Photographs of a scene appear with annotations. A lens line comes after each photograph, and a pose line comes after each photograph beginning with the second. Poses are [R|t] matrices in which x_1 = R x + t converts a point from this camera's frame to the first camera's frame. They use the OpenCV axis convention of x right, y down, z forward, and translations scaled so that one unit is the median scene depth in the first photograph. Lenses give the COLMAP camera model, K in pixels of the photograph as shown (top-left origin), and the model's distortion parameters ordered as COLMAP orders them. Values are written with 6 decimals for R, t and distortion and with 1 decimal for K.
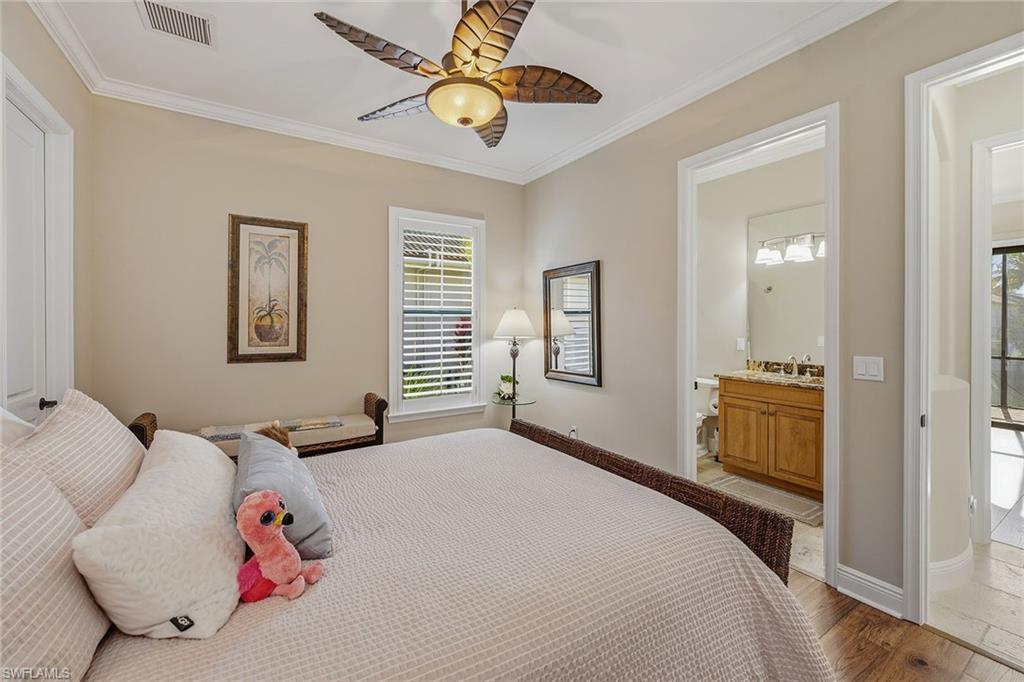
lens RADIAL K [[416.2, 0, 516.0], [0, 416.2, 332.6], [0, 0, 1]] dist [-0.001546, -0.000046]
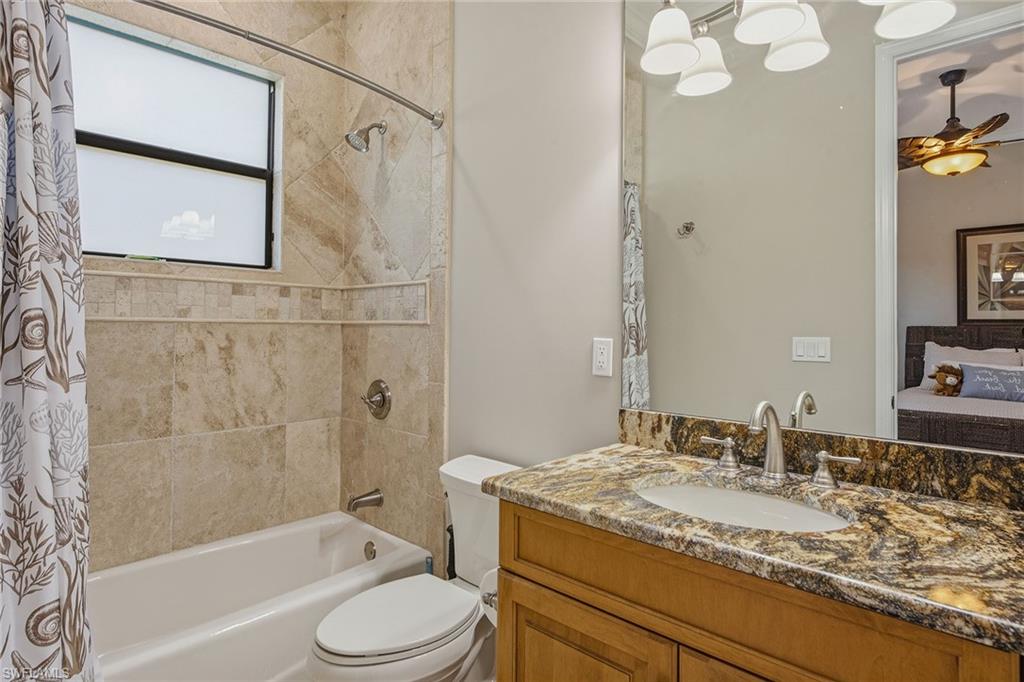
lens RADIAL K [[553.1, 0, 511.2], [0, 553.1, 336.4], [0, 0, 1]] dist [0.001692, 0.000105]
pose [[0.973004, 0.000563, 0.230788, 0.423957], [0.001319, 0.999967, -0.007999, 0.018079], [-0.230785, 0.008088, 0.972971, 0.689525]]
